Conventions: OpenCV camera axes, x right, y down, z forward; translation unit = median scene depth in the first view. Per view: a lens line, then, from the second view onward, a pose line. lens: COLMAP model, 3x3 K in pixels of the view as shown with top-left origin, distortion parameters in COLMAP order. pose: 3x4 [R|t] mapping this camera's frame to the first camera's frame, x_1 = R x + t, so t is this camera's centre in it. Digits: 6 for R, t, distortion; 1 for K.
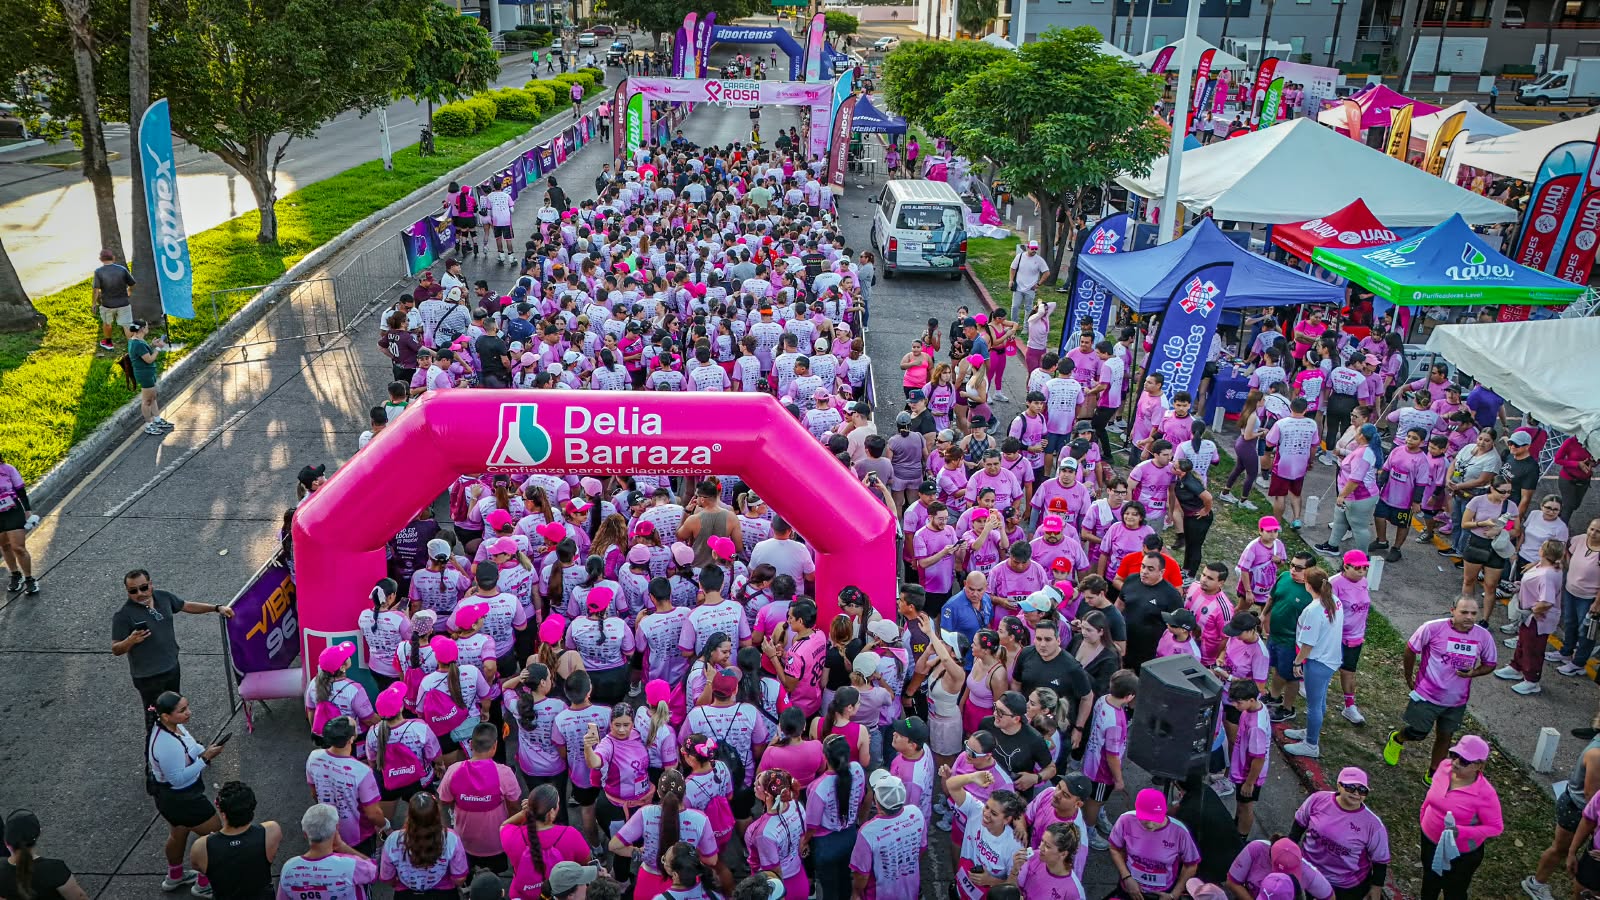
lens RADIAL K [[1178.4, 0, 807.2], [0, 1178.4, 450.6], [0, 0, 1]] dist [0.075089, -0.085641]
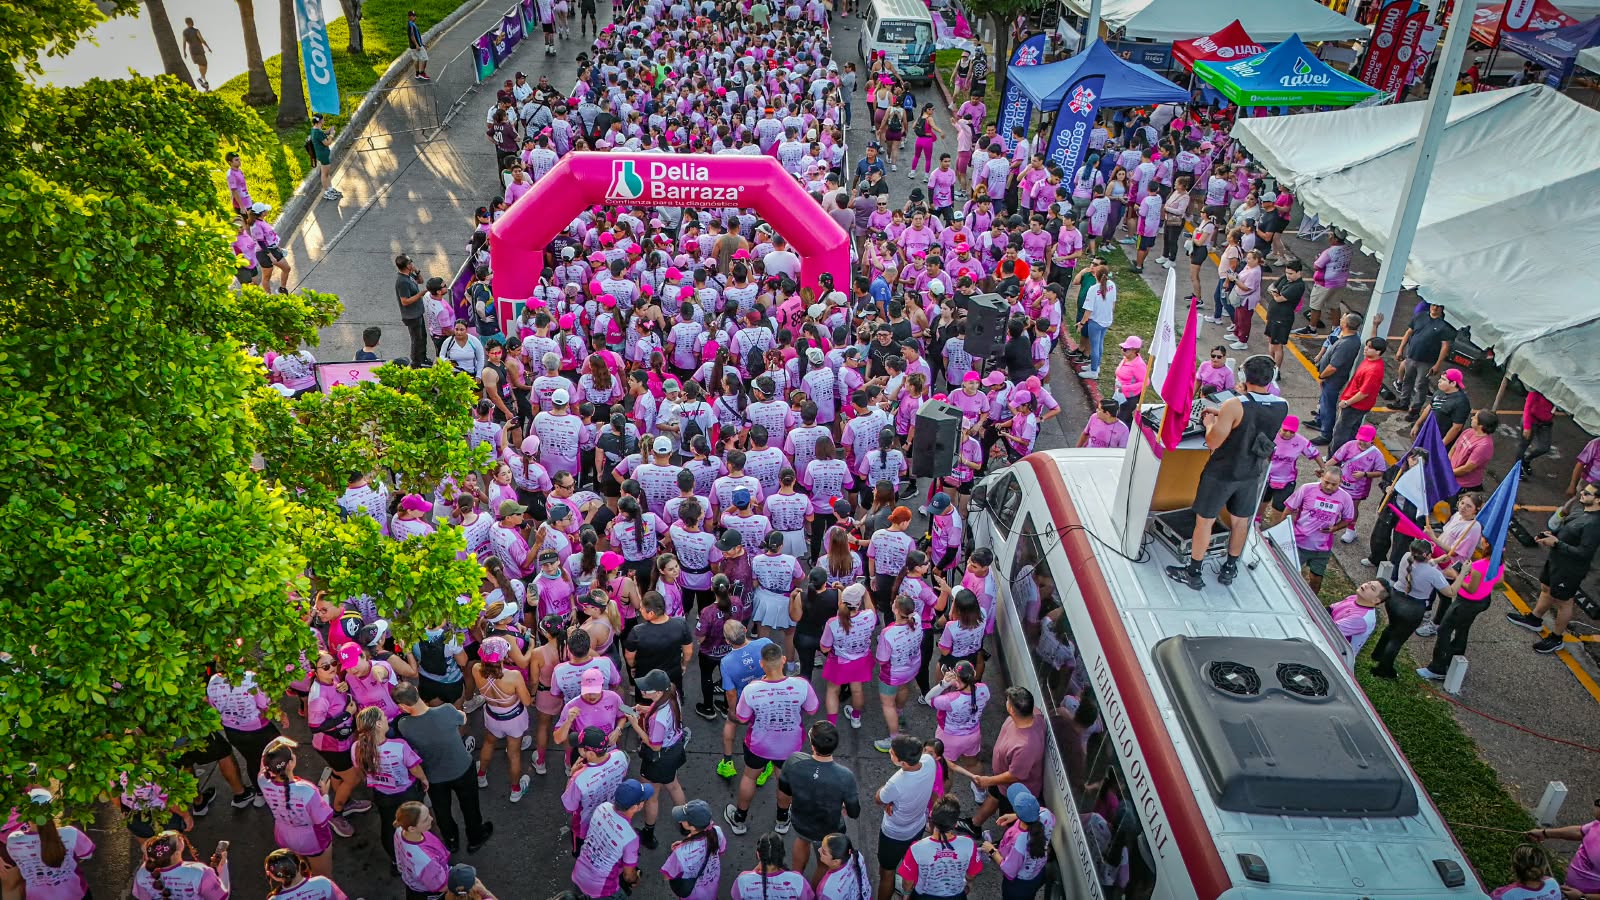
lens RADIAL K [[1178.4, 0, 807.2], [0, 1178.4, 450.6], [0, 0, 1]] dist [0.075089, -0.085641]
pose [[0.999996, 0.002405, -0.001219, 0.011708], [-0.002192, 0.988399, 0.151862, 0.063220], [0.001570, -0.151859, 0.988401, -0.413107]]
